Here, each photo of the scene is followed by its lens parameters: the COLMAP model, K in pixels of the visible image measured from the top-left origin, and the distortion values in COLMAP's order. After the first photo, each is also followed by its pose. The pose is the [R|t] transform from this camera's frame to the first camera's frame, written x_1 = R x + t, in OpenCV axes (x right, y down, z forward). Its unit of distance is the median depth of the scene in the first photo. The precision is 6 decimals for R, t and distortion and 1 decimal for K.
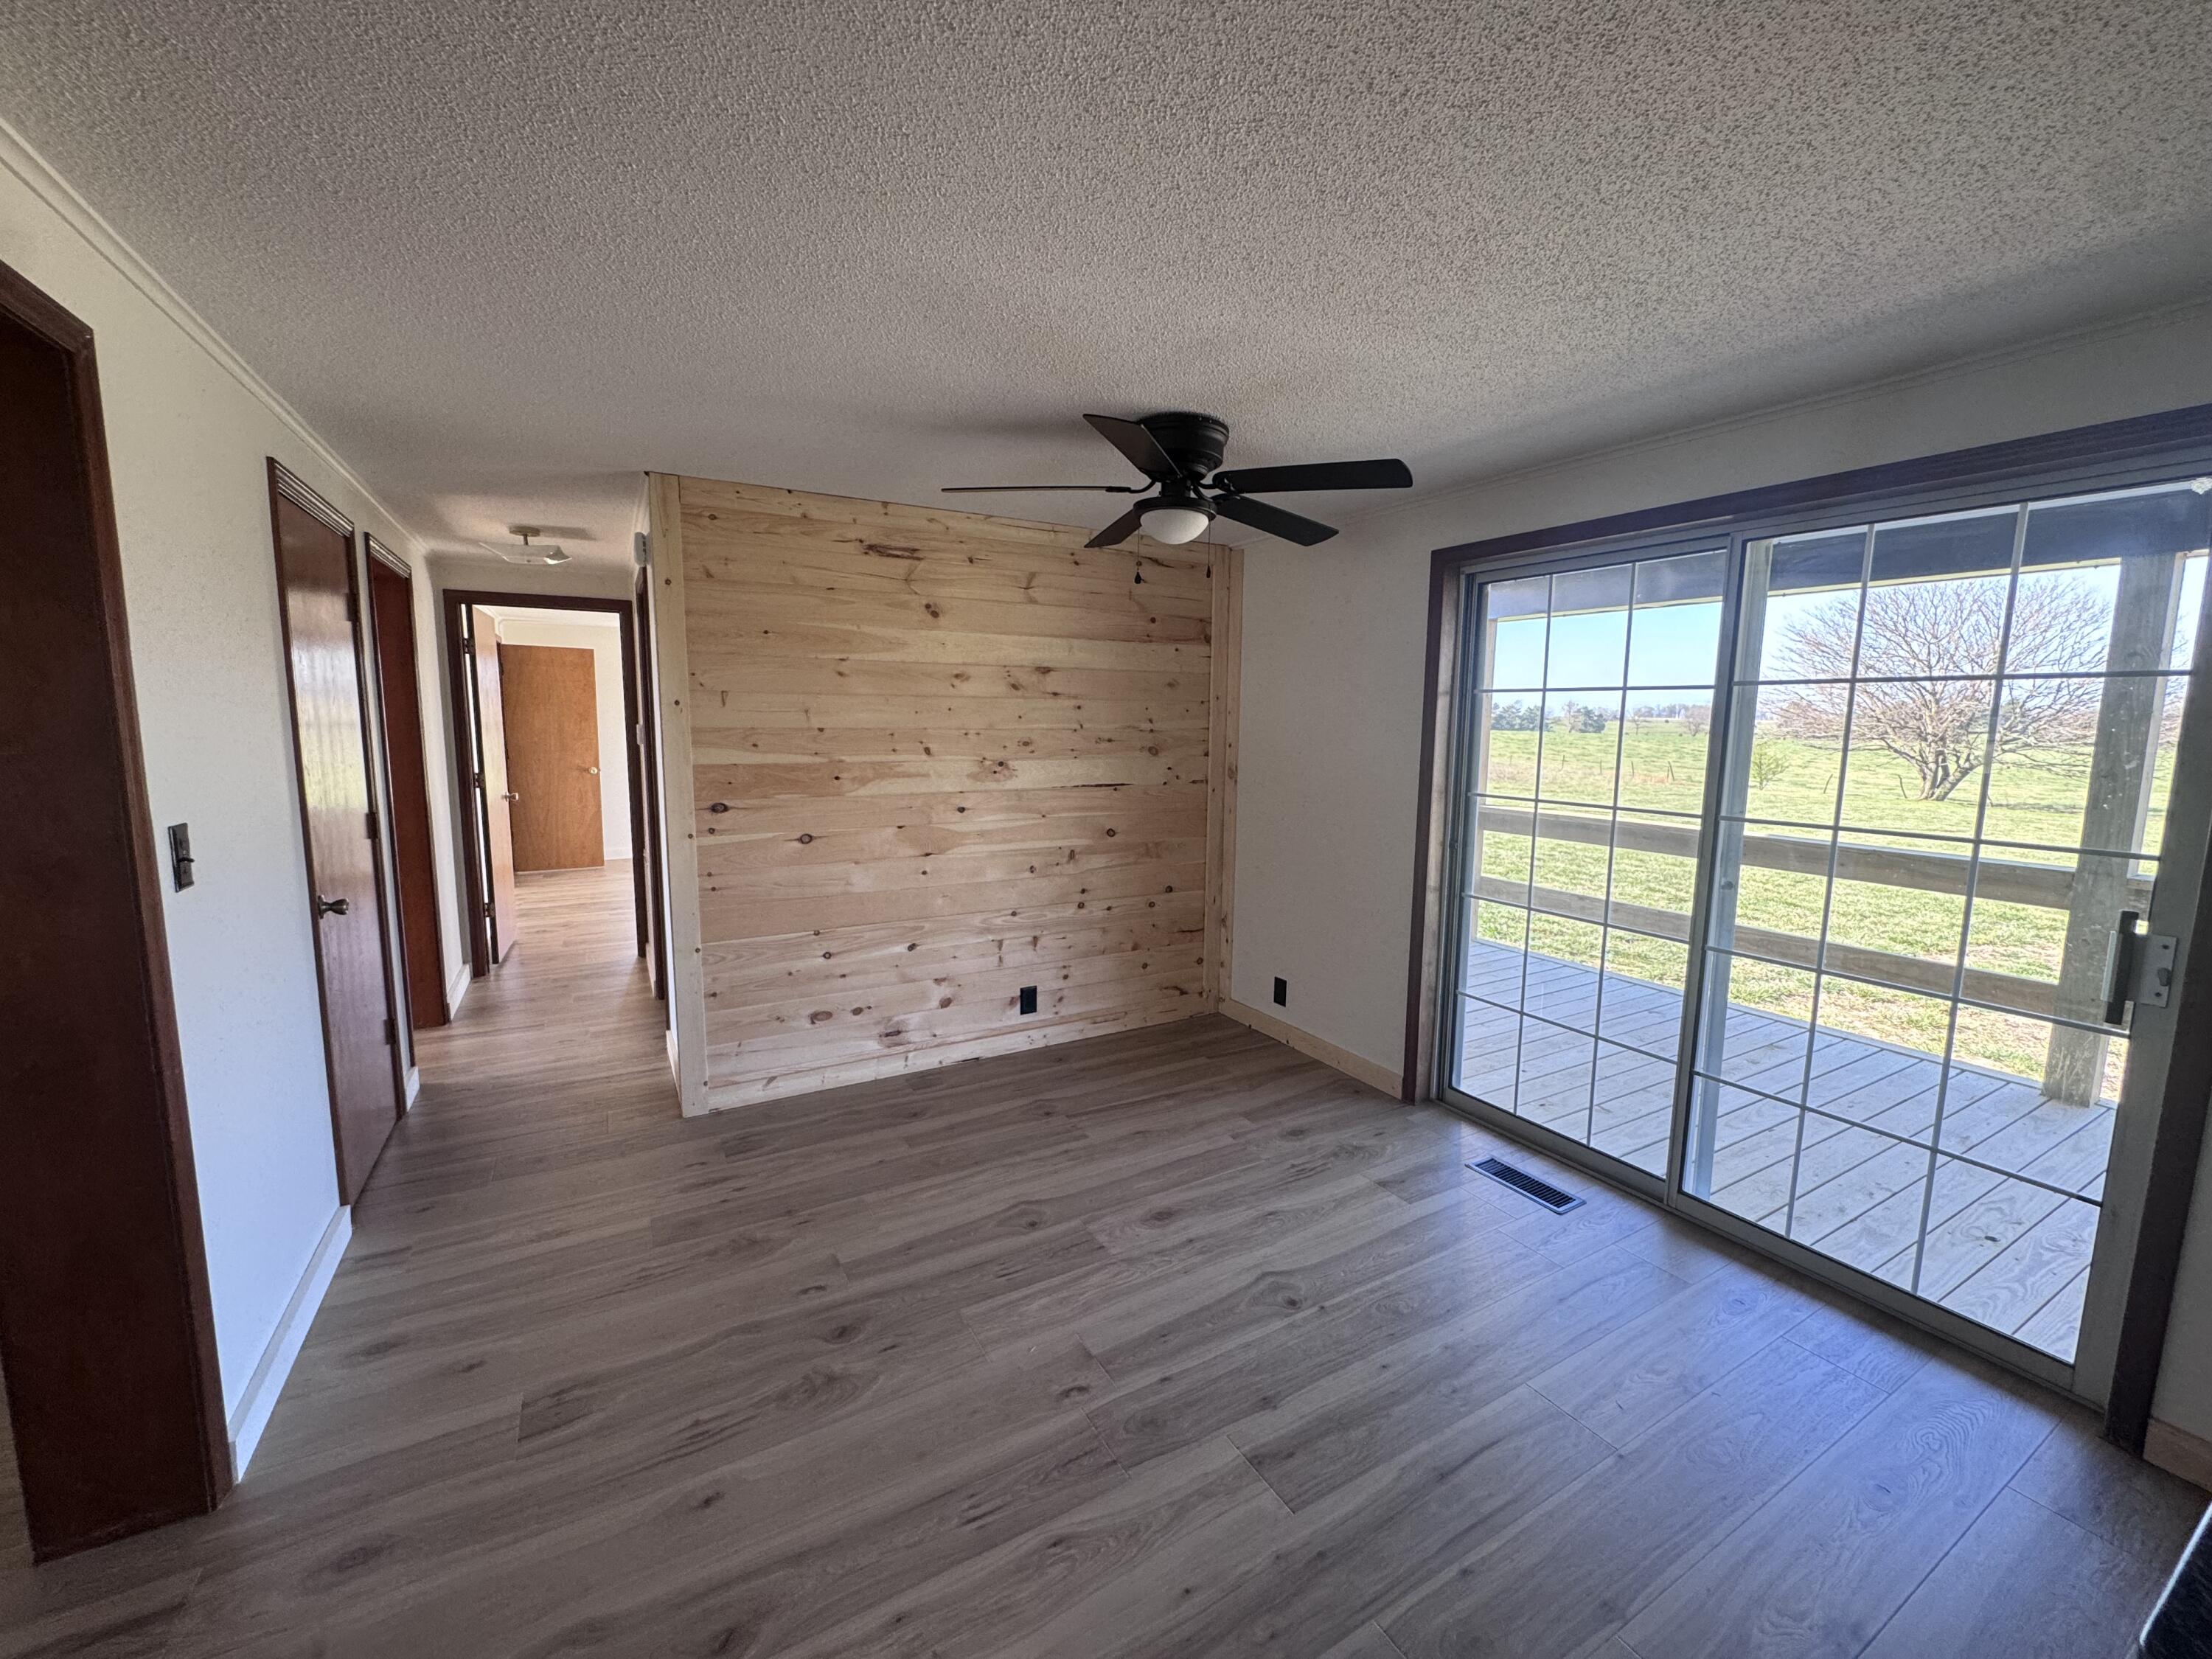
lens RADIAL K [[882.4, 0, 1106.1], [0, 882.4, 824.7], [0, 0, 1]] dist [-0.002714, 0.000975]
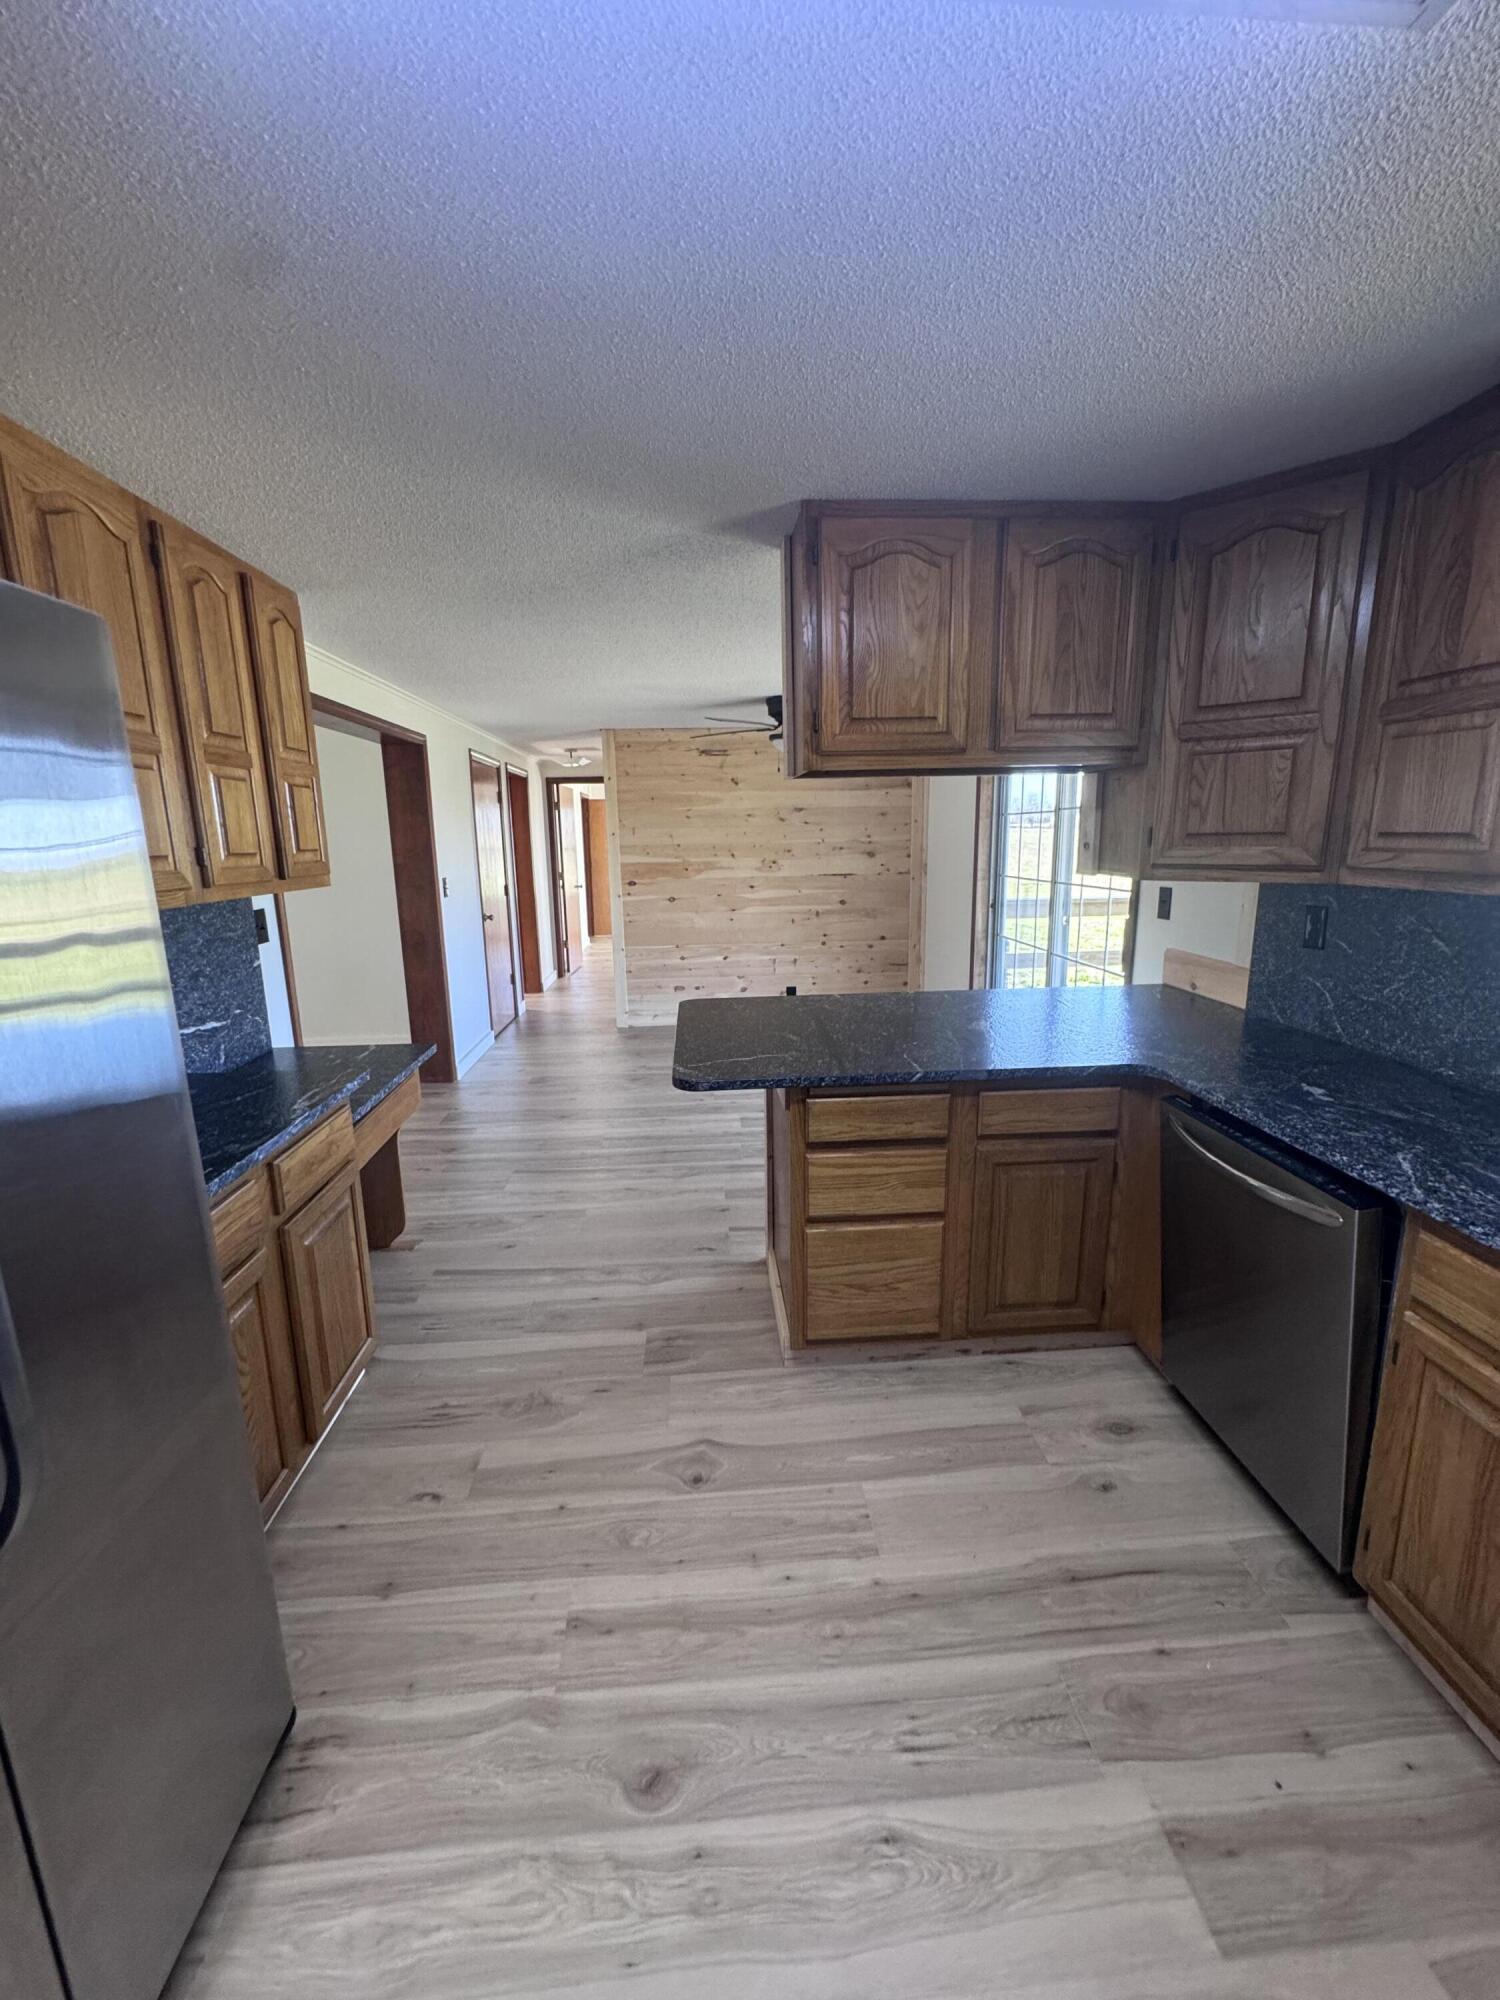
lens RADIAL K [[797.8, 0, 754.2], [0, 797.8, 994.2], [0, 0, 1]] dist [-0.002714, 0.000975]
pose [[0.900639, 0.058324, -0.430637, 0.619925], [-0.026339, 0.996457, 0.079872, 0.079136], [0.433770, -0.060594, 0.898984, -0.573962]]
